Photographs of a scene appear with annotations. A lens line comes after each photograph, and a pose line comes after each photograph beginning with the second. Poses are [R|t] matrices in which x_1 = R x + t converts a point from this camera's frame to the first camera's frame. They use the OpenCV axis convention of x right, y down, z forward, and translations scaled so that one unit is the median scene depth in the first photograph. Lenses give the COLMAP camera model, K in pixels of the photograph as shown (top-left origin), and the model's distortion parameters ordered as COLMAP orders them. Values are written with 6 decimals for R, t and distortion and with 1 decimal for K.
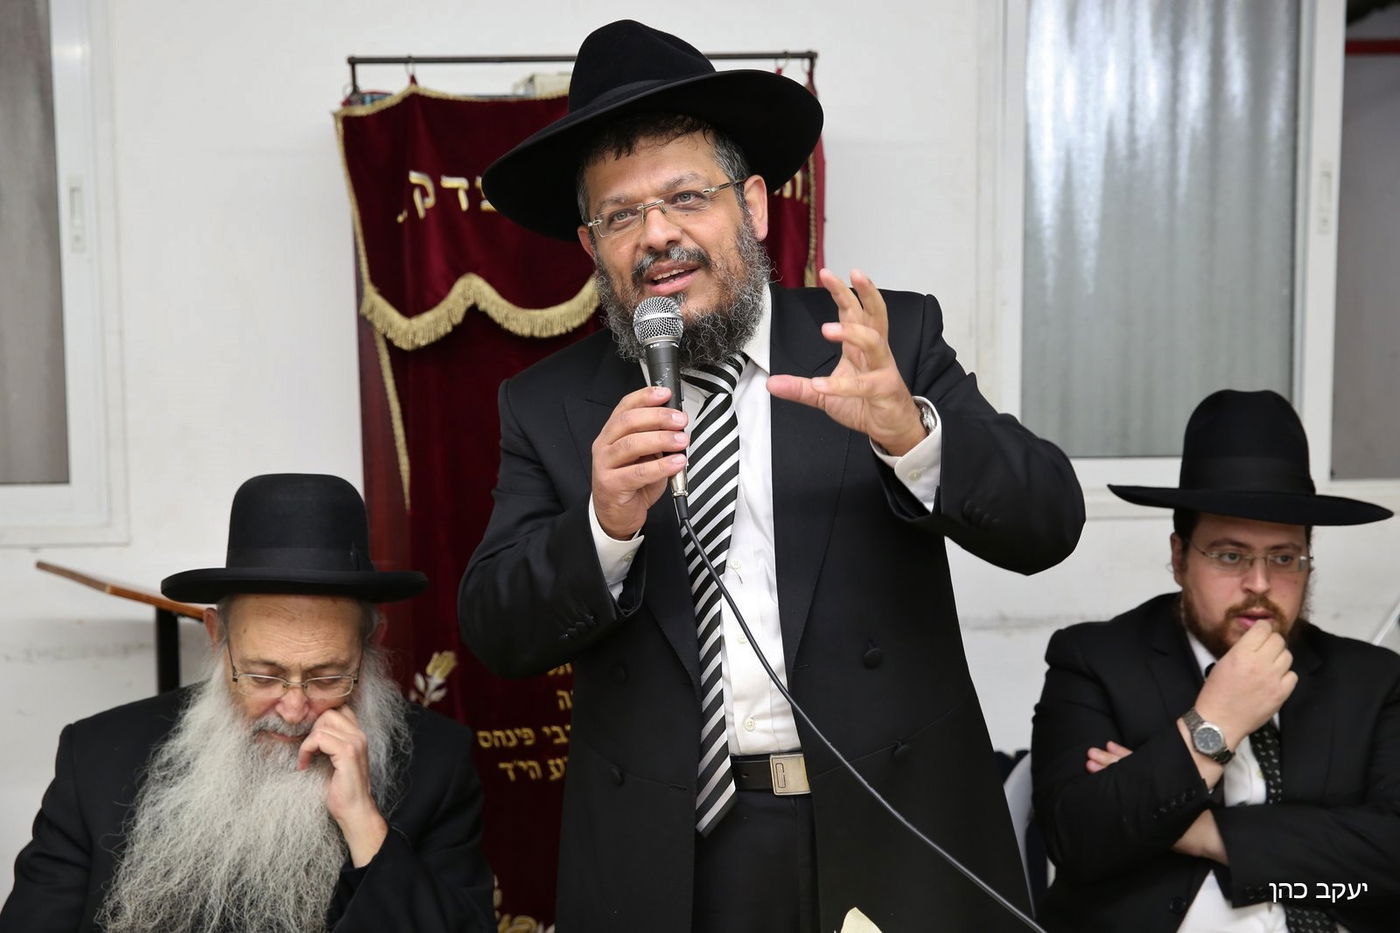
lens RADIAL K [[2069.2, 0, 702.9], [0, 2069.2, 479.3], [0, 0, 1]] dist [0.079296, 0.000000]
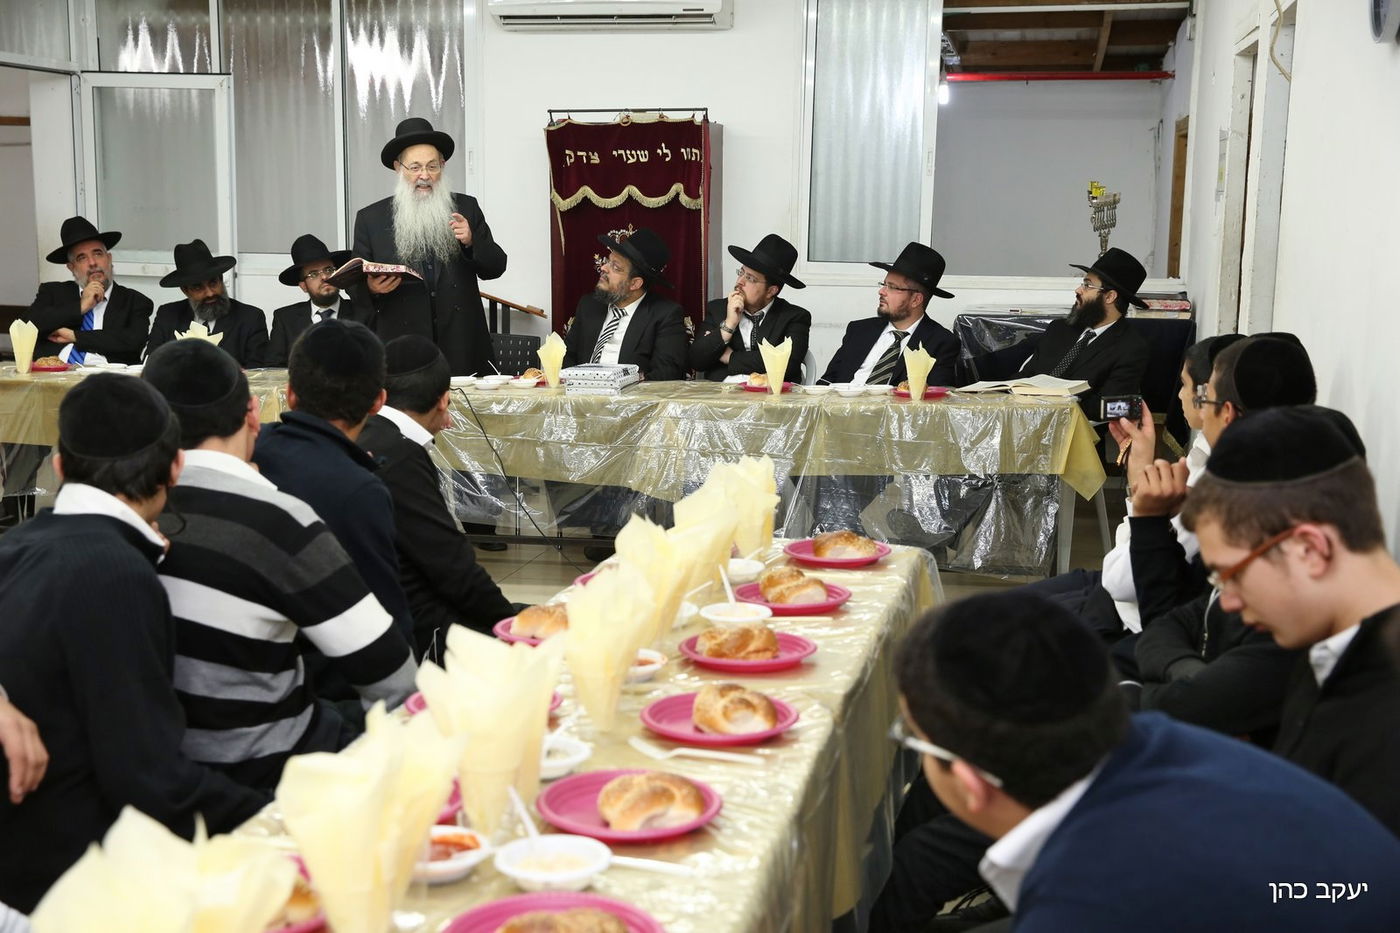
lens RADIAL K [[1664.2, 0, 696.1], [0, 1664.2, 470.3], [0, 0, 1]] dist [0.068282, 0.000000]
pose [[0.958960, 0.070522, -0.274630, 0.704296], [-0.044057, 0.993872, 0.101374, 0.054513], [0.280097, -0.085114, 0.956191, -1.227073]]
